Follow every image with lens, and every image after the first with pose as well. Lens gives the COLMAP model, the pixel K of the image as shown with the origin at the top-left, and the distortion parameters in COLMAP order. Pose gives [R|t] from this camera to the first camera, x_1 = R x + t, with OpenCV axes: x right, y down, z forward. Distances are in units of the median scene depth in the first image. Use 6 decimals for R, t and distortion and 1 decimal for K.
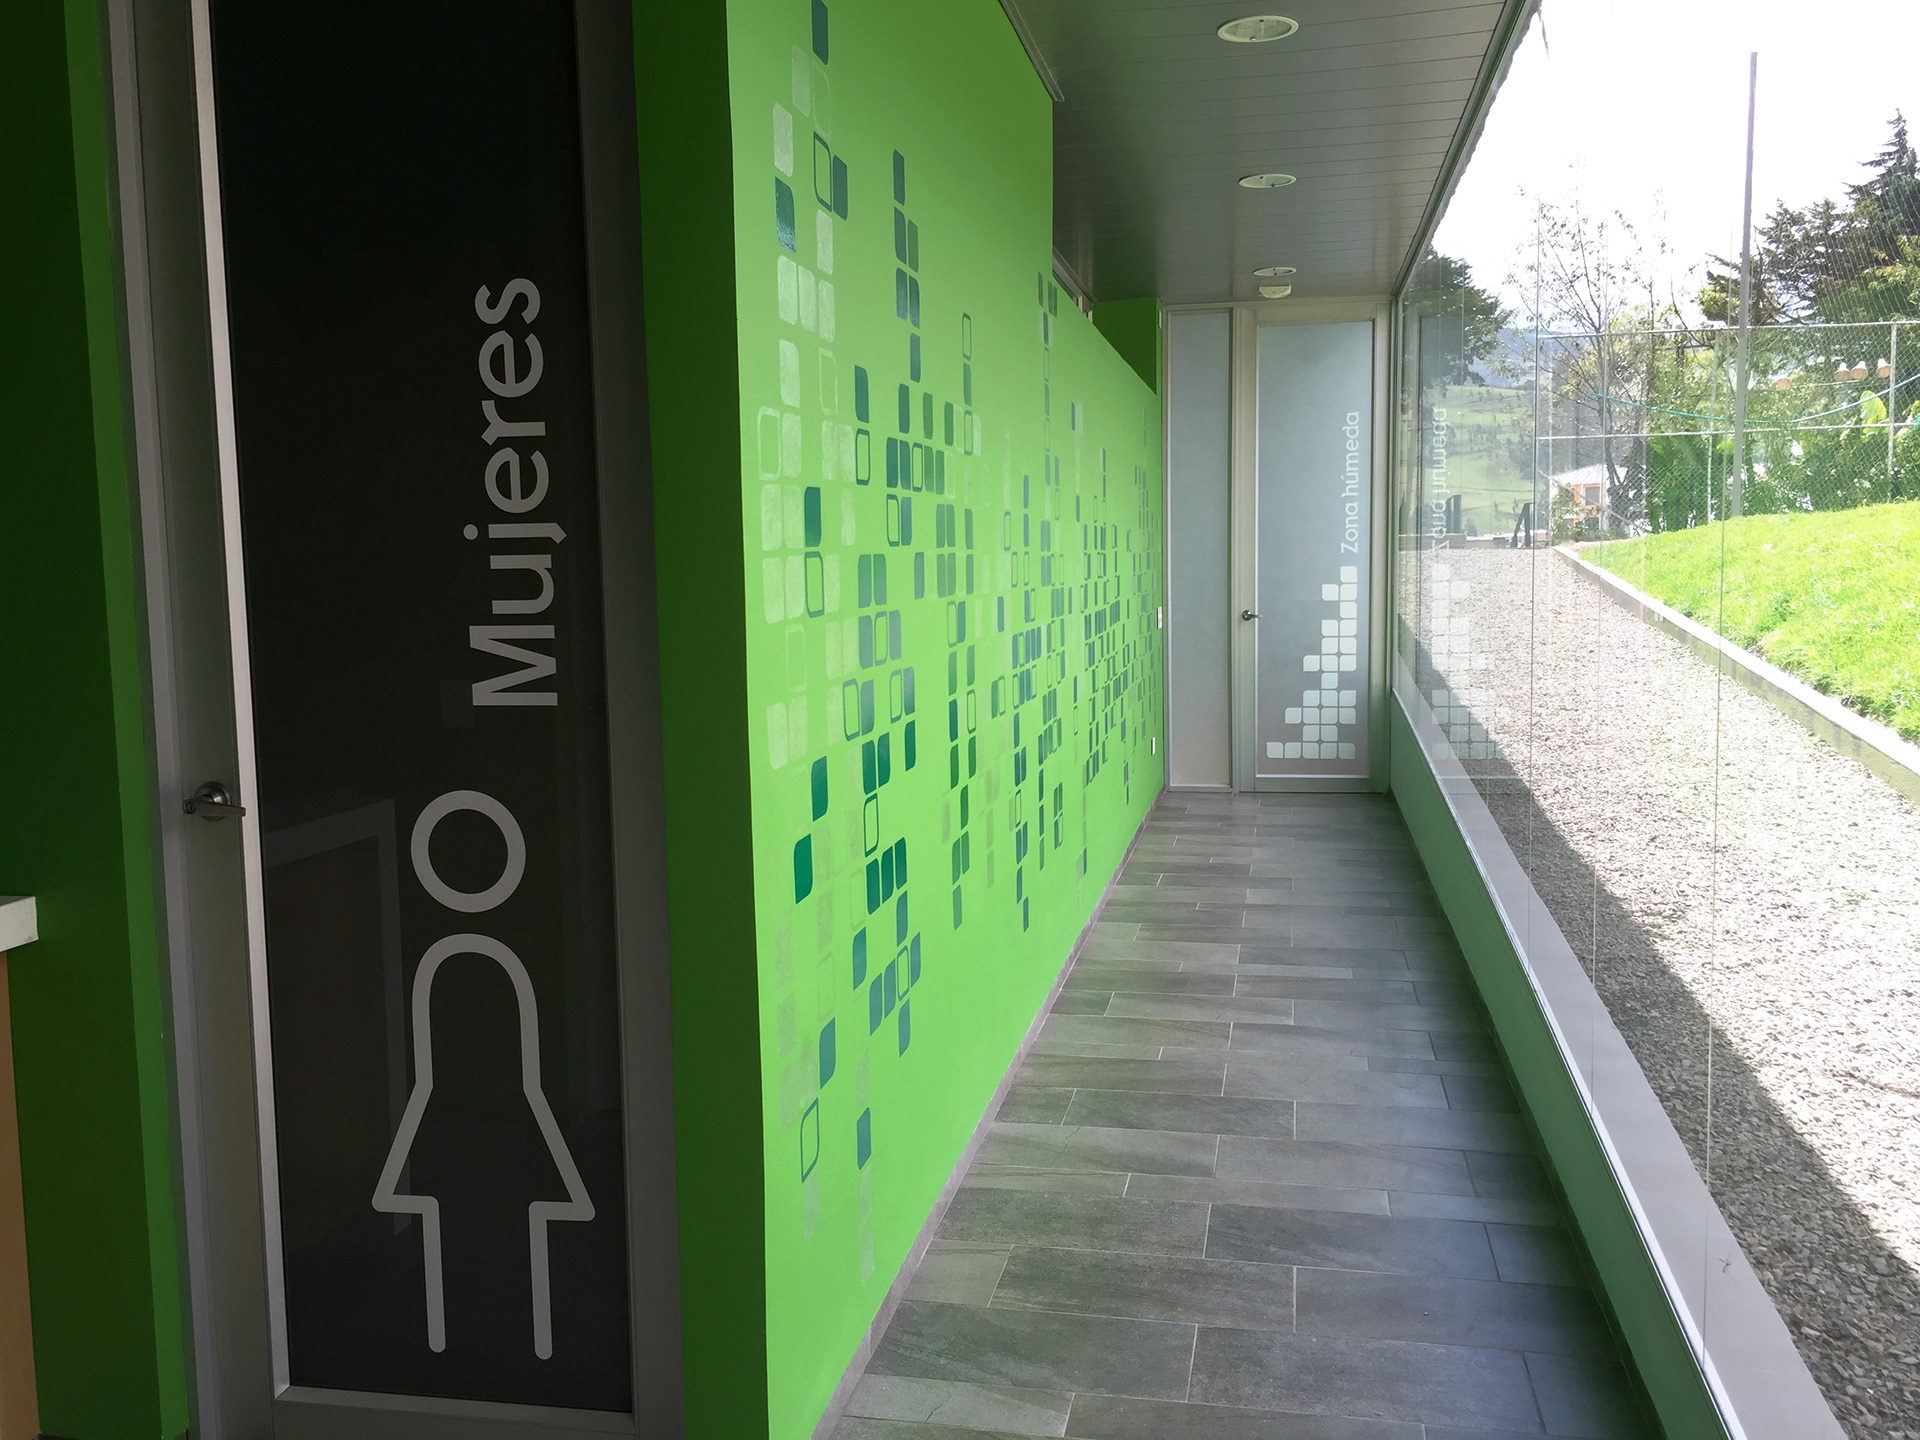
lens RADIAL K [[1658.4, 0, 960.0], [0, 1658.4, 720.0], [0, 0, 1]] dist [0.069350, -0.082205]
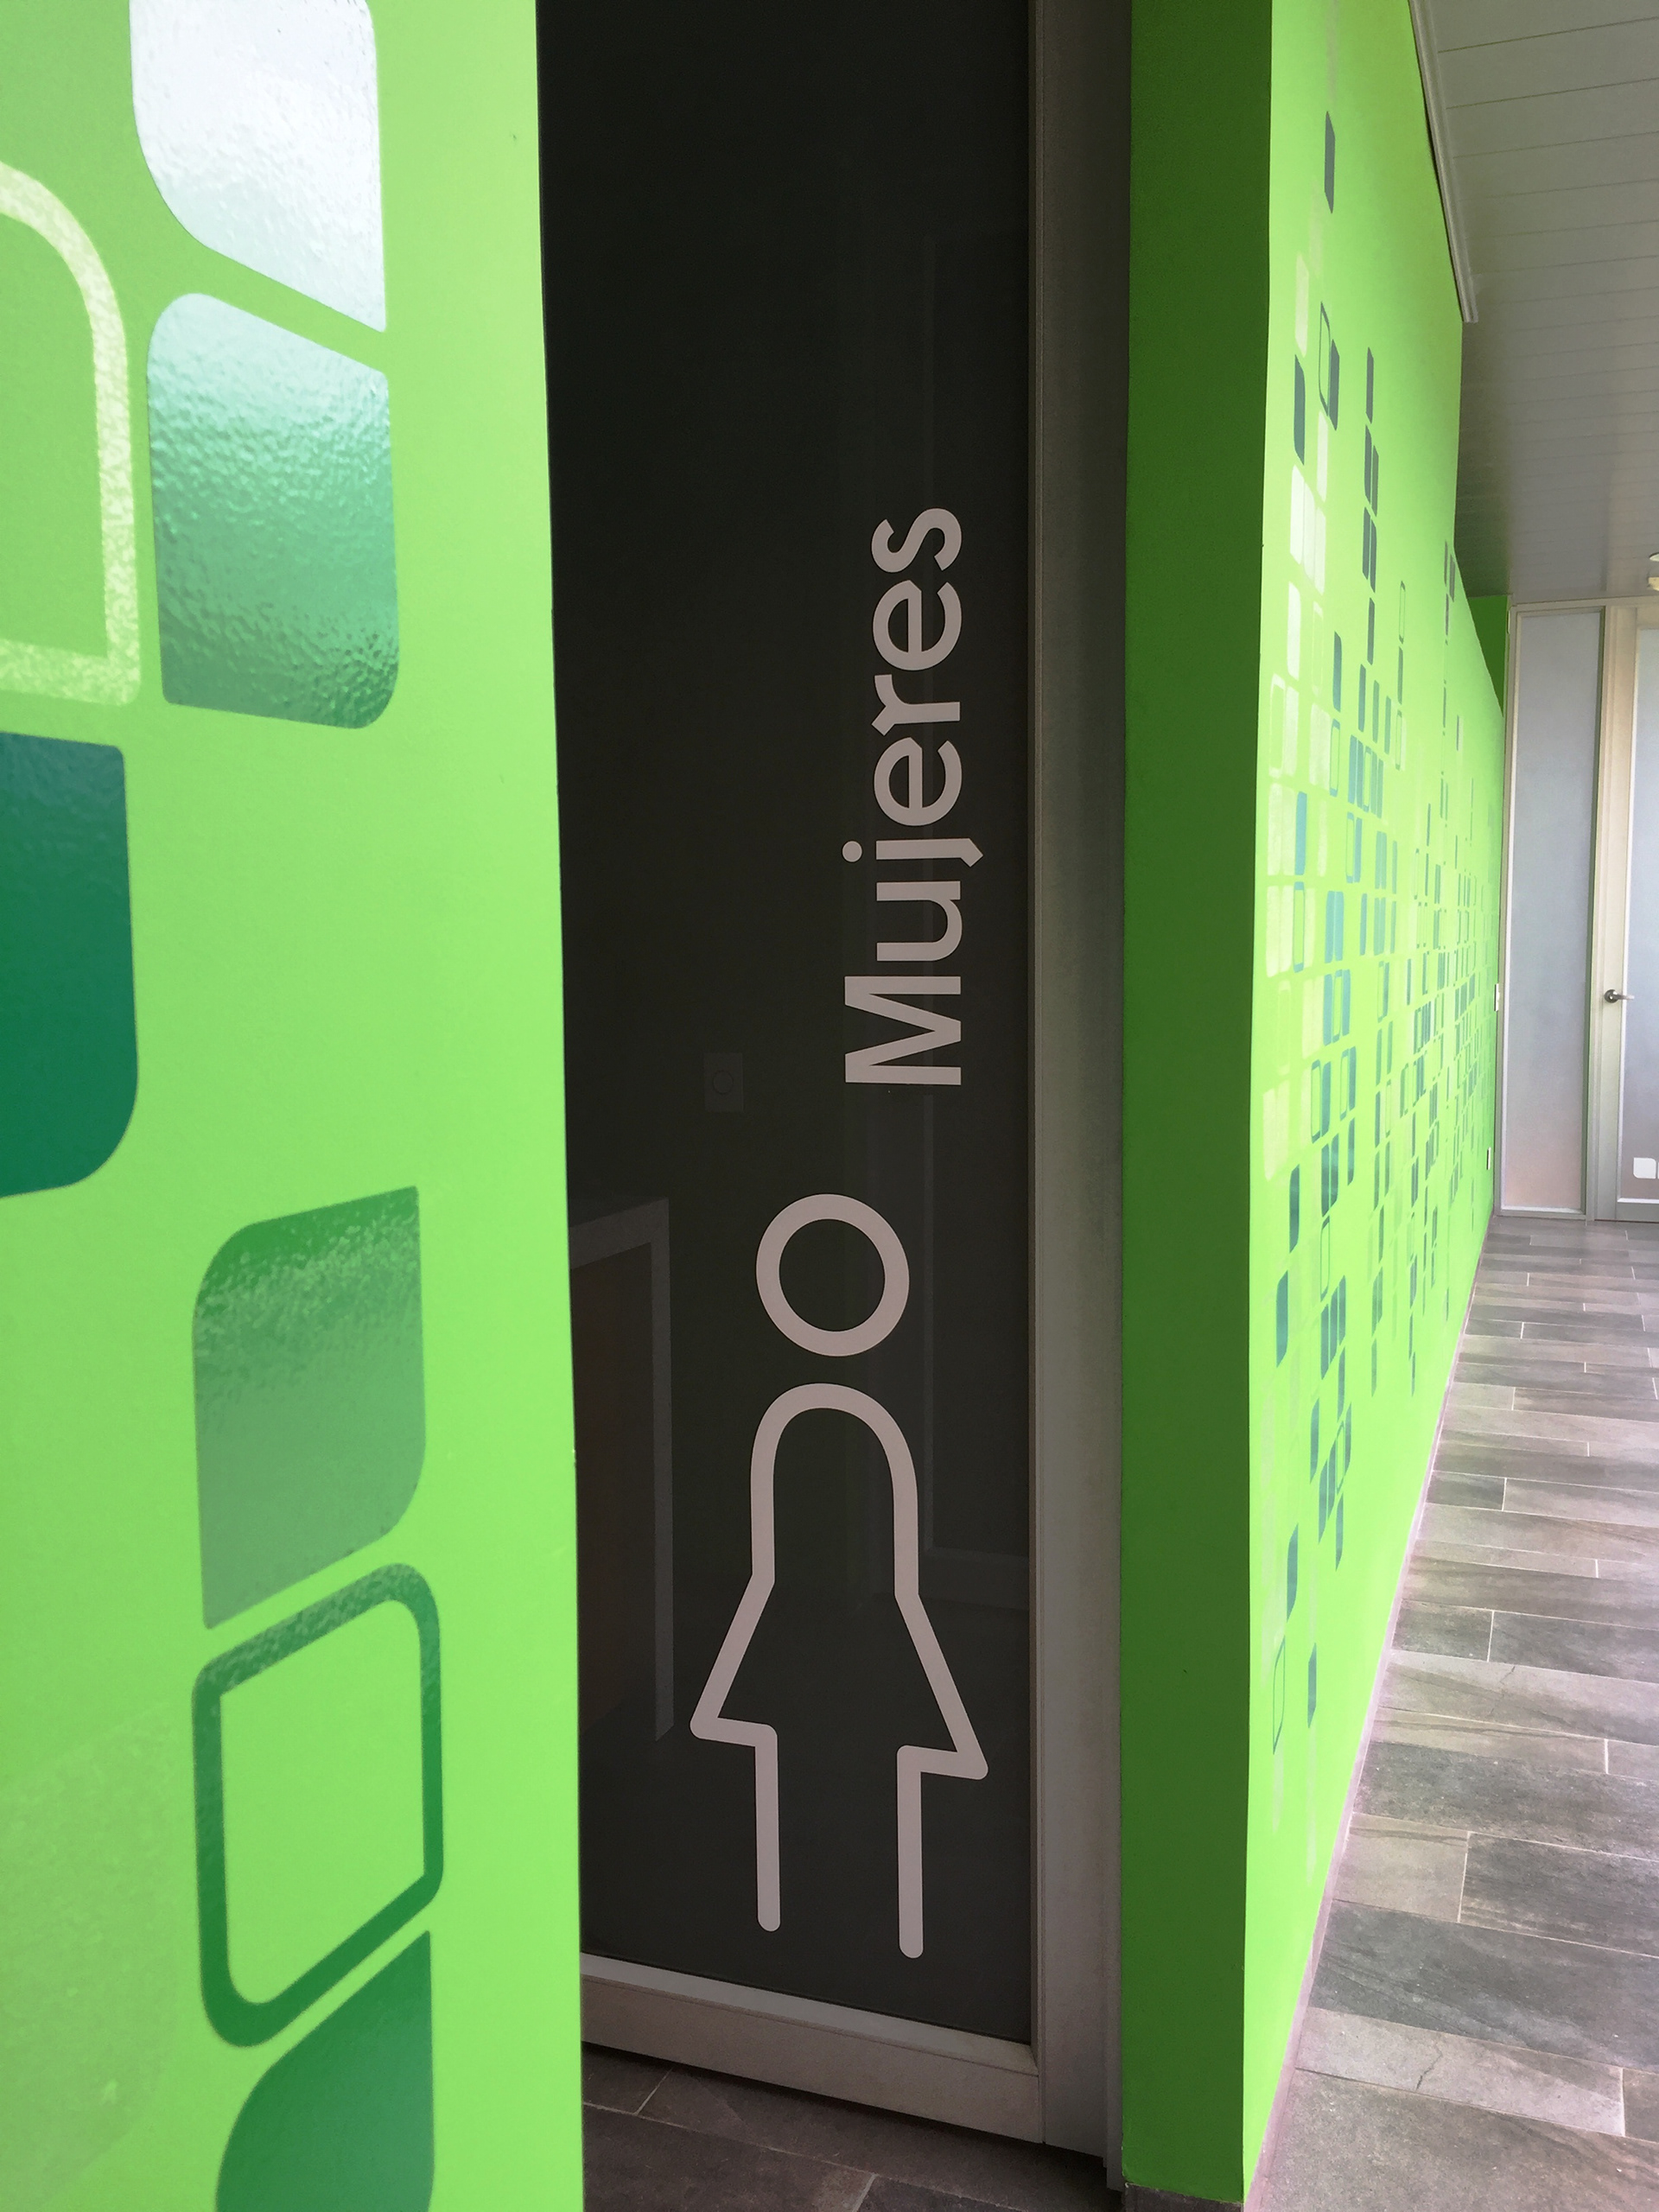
lens RADIAL K [[1910.6, 0, 830.4], [0, 1910.6, 1113.9], [0, 0, 1]] dist [0.069350, -0.082205]
pose [[0.986018, 0.028542, -0.164177, -0.123842], [-0.028511, 0.999590, 0.002547, 0.002941], [0.164182, 0.002169, 0.986428, 0.115496]]
